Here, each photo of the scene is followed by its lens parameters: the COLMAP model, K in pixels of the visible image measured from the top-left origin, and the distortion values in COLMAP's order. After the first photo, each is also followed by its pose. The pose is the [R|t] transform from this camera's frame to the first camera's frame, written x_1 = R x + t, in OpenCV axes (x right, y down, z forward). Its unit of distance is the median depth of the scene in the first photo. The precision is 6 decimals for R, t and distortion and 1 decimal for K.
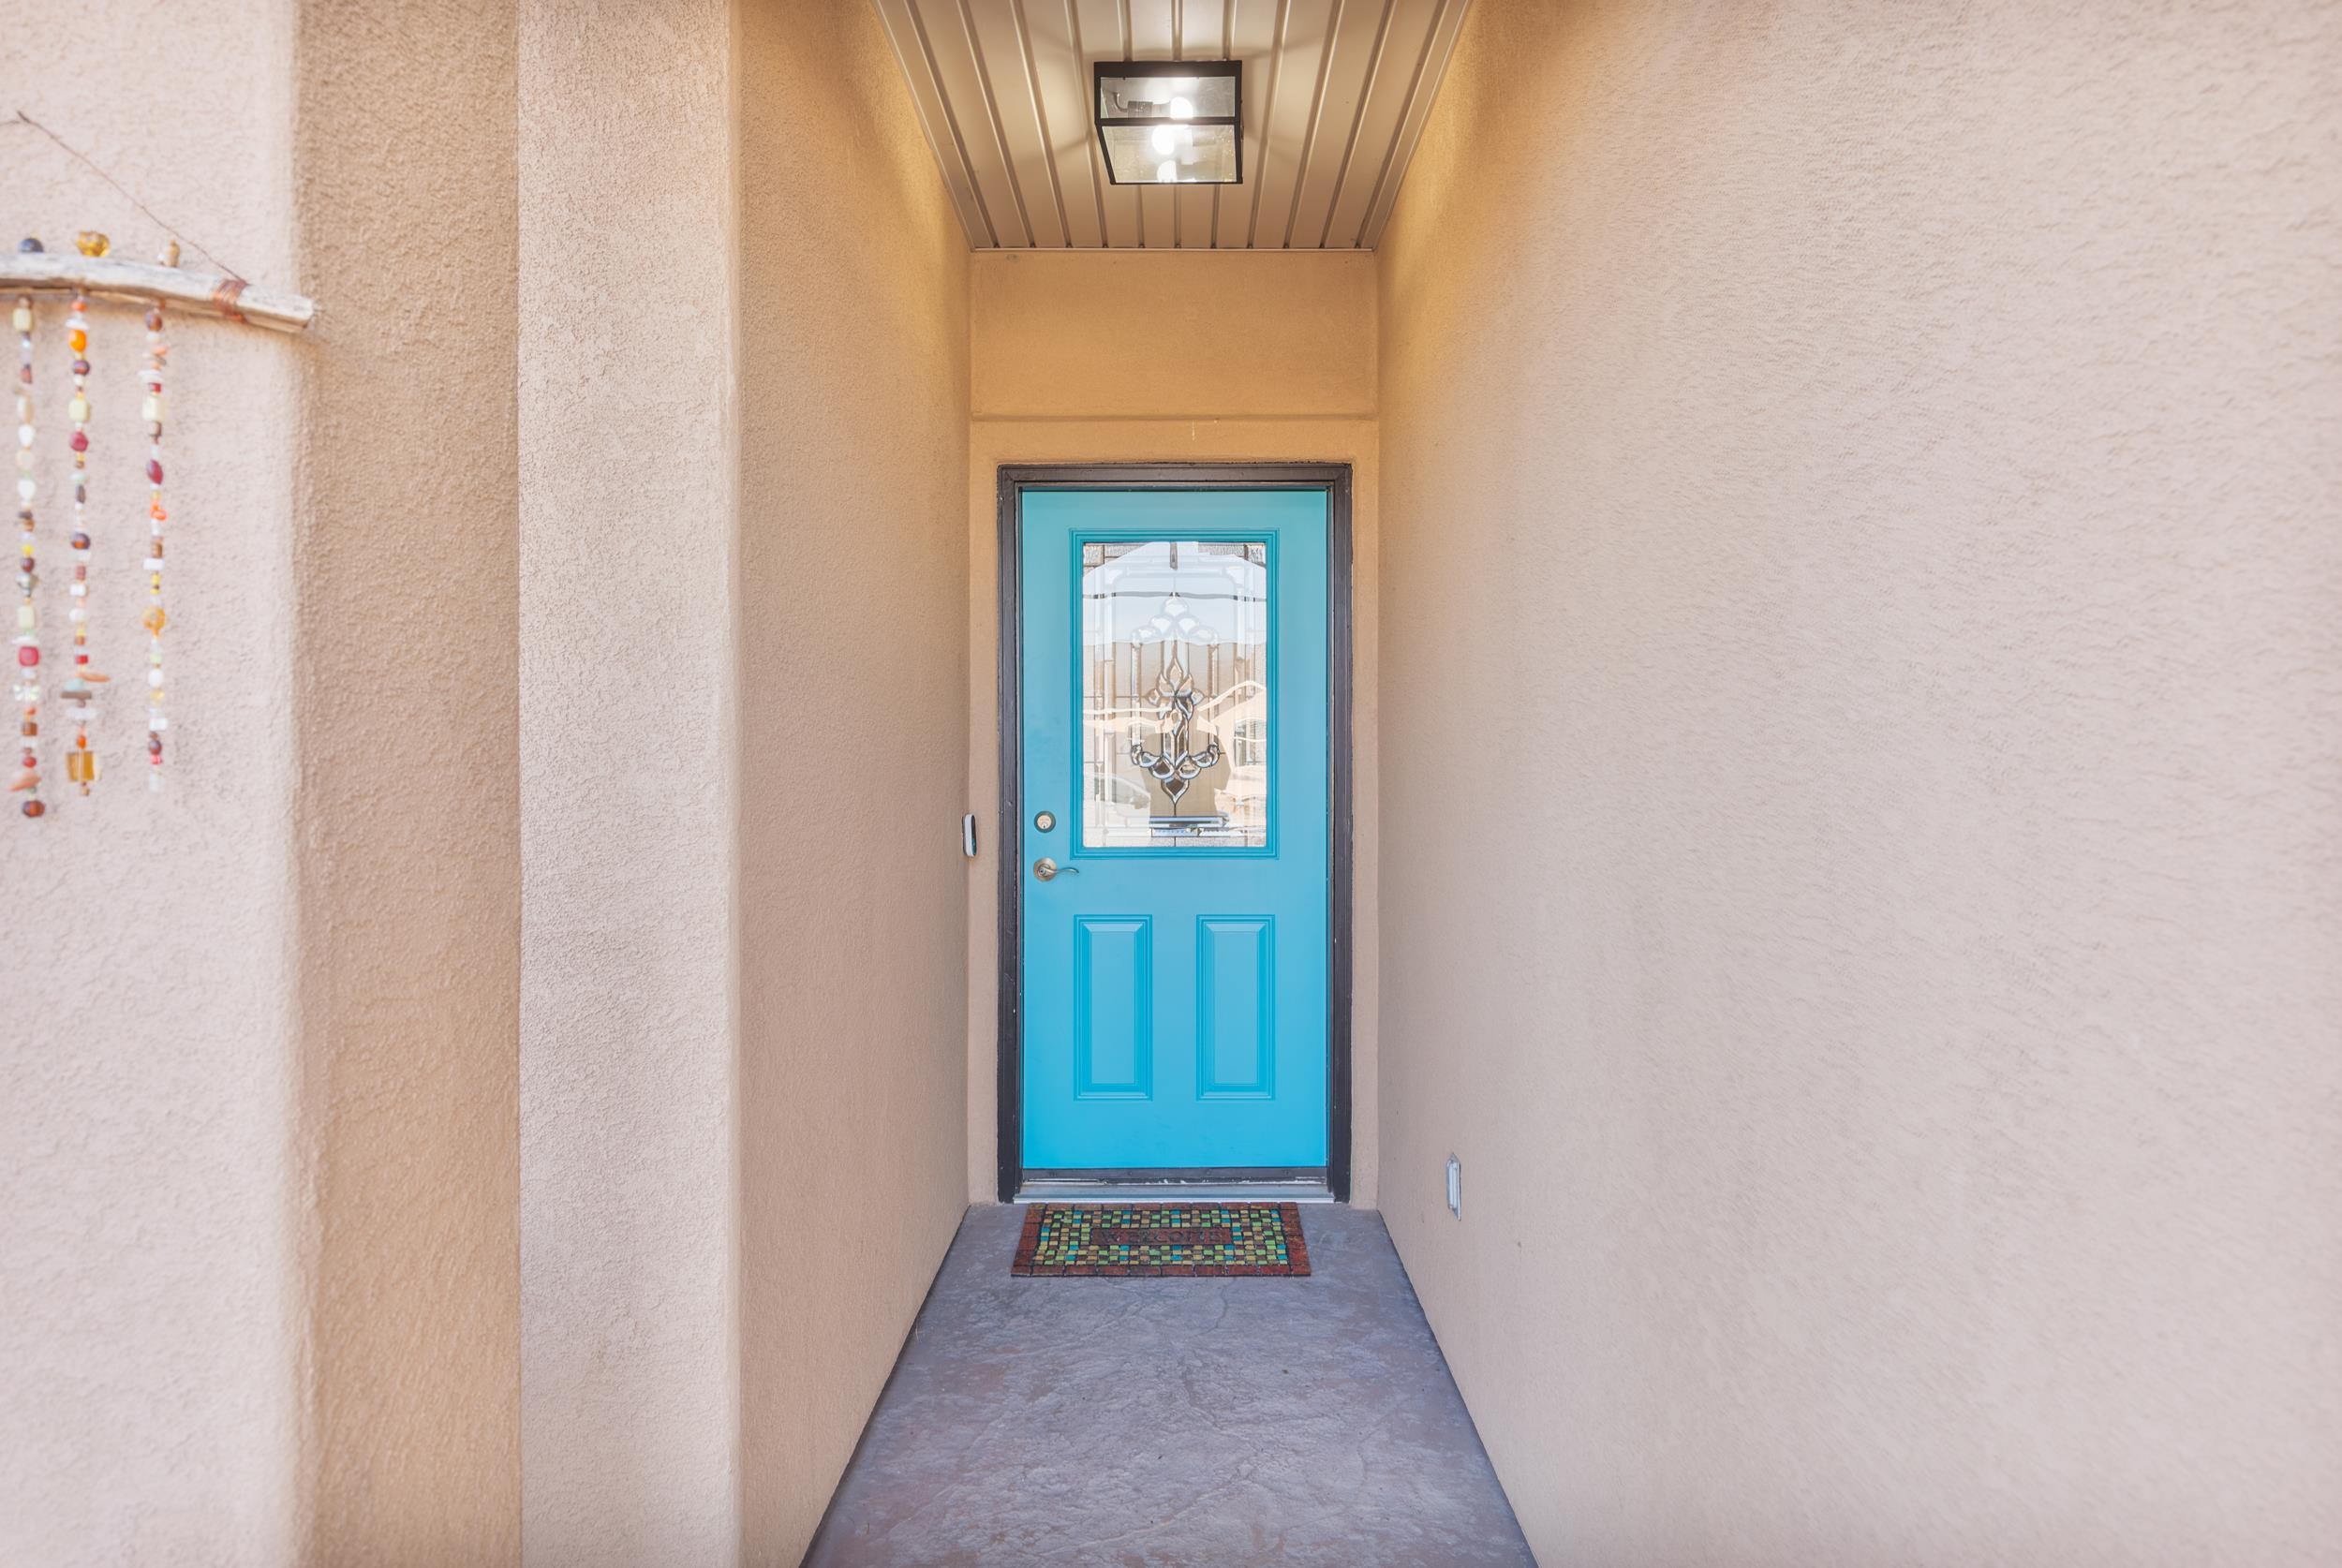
lens RADIAL K [[1404.8, 0, 1176.4], [0, 1404.8, 777.0], [0, 0, 1]] dist [0.002244, -0.003932]
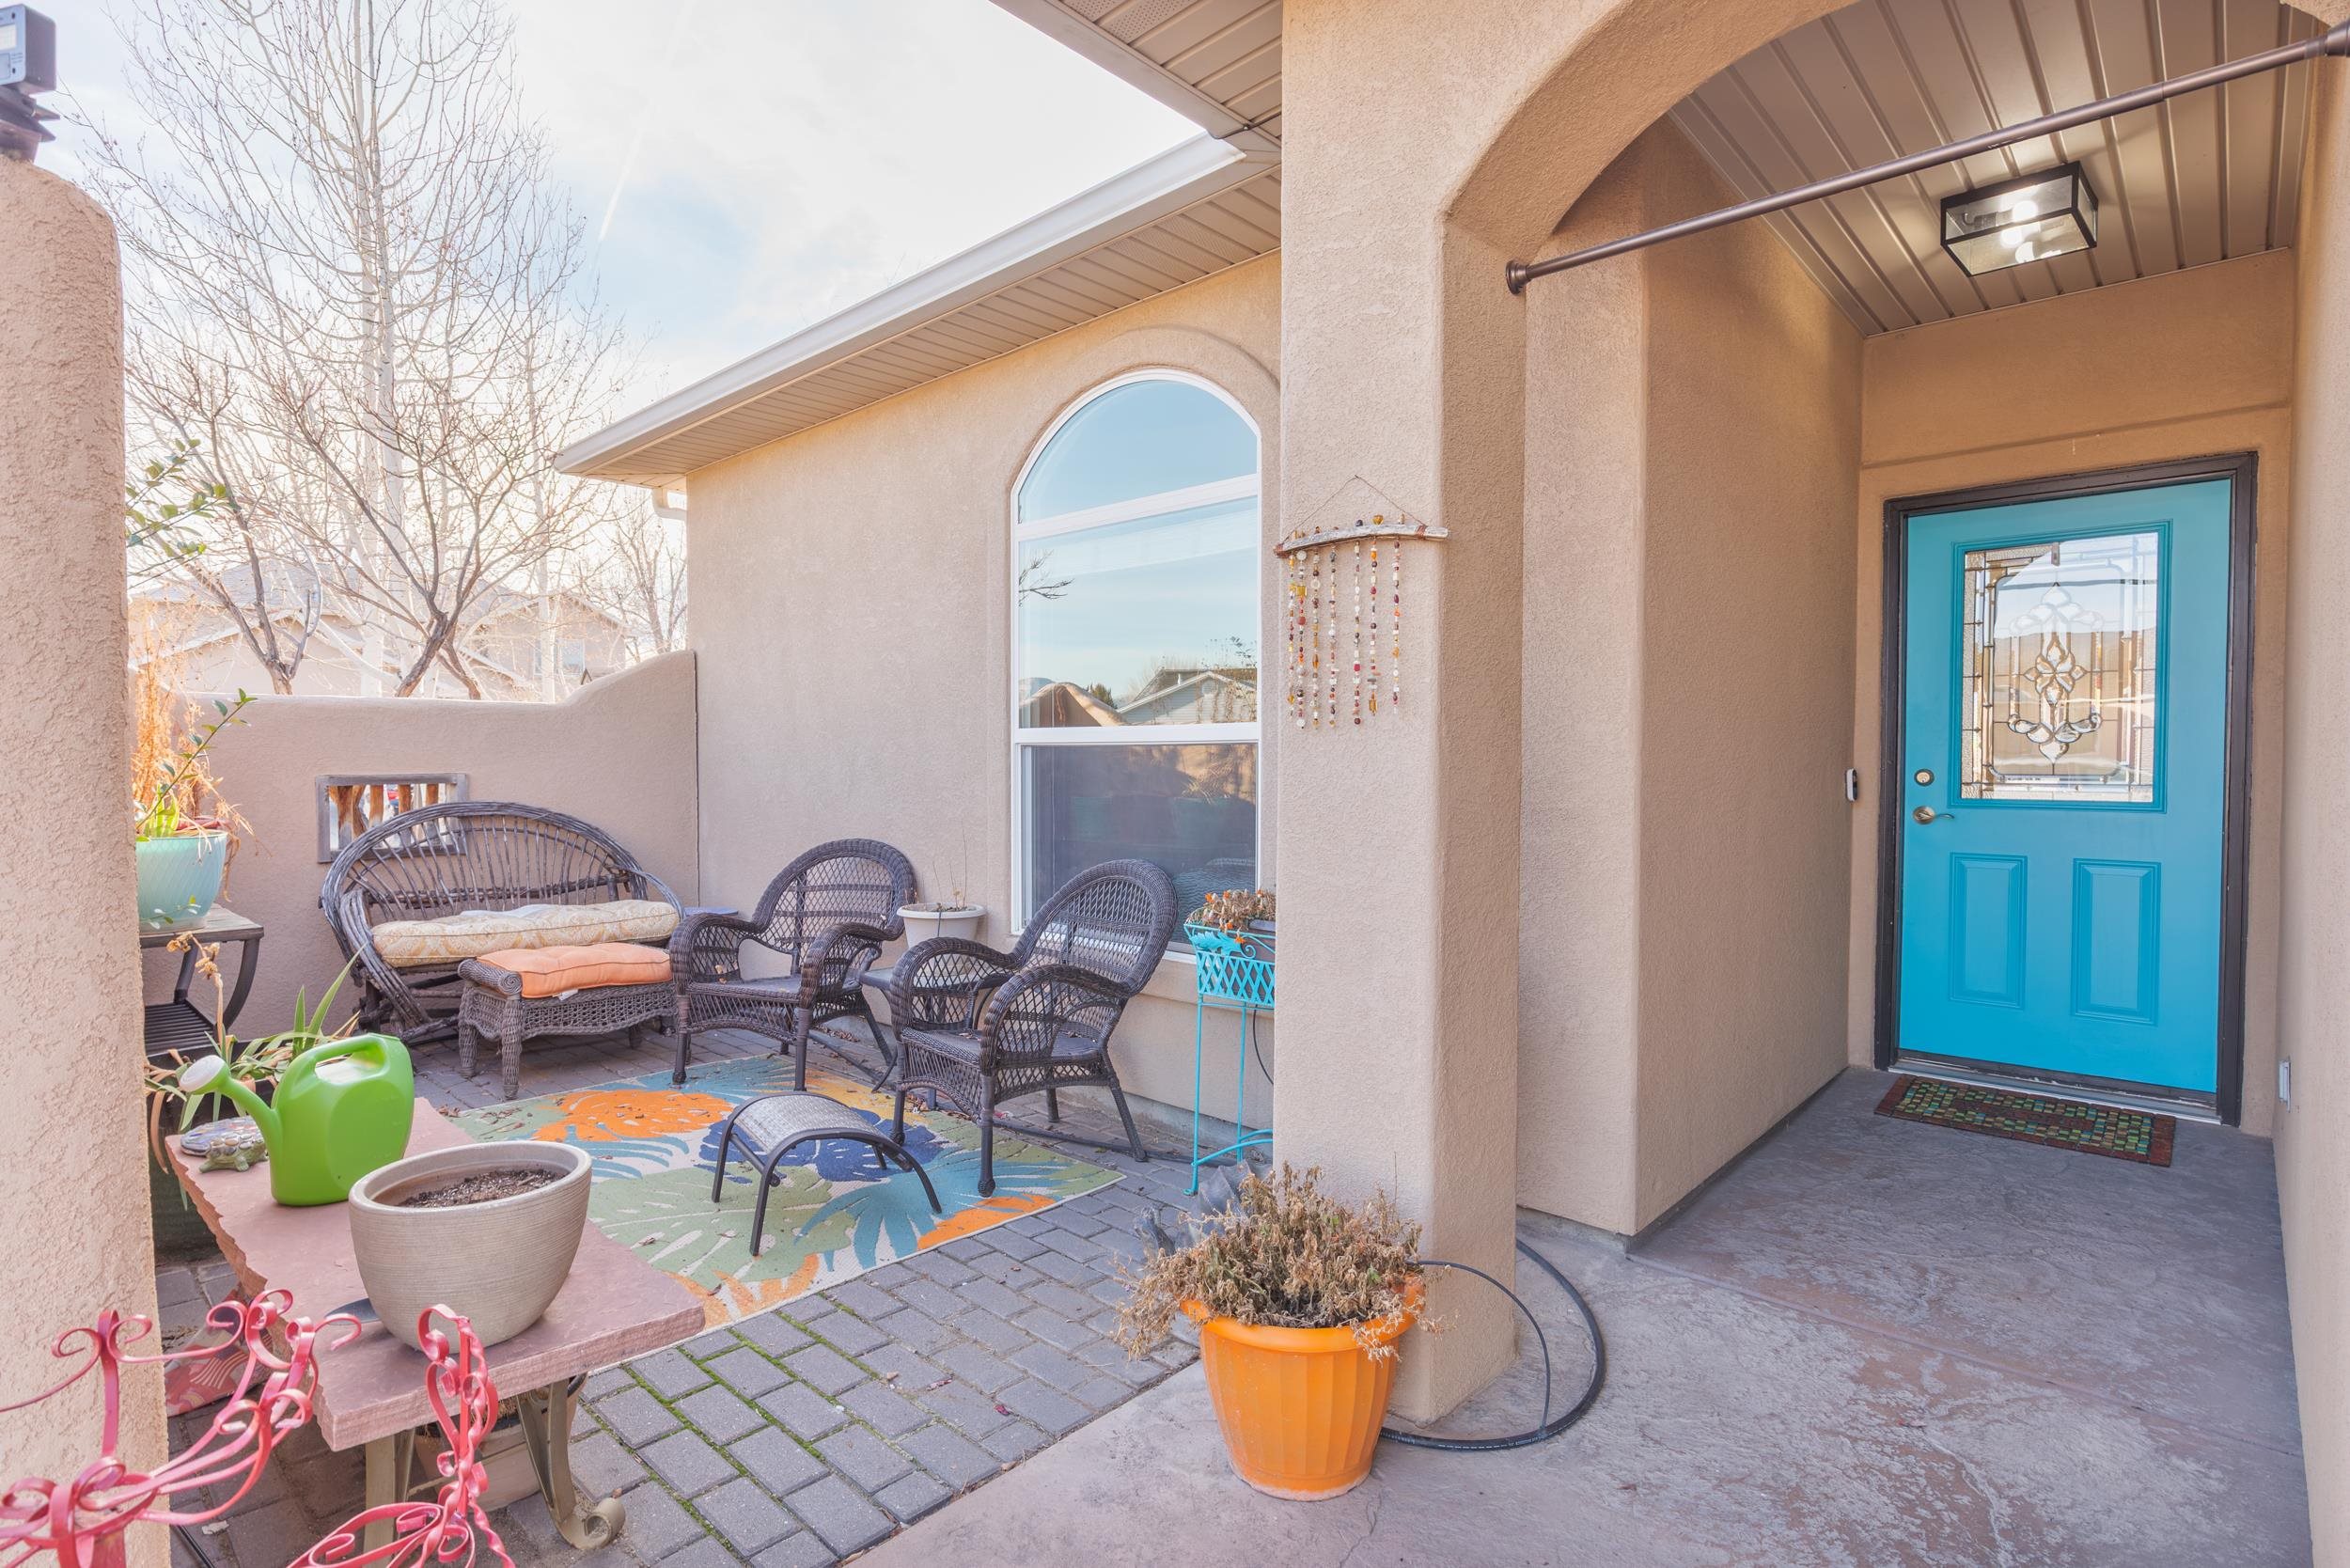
lens RADIAL K [[1167.6, 0, 1177.7], [0, 1167.6, 784.8], [0, 0, 1]] dist [0.001432, -0.001565]
pose [[0.739308, 0.017242, -0.673147, 0.138832], [-0.008065, 0.999827, 0.016751, 0.031107], [0.673319, -0.006955, 0.739319, -0.270148]]
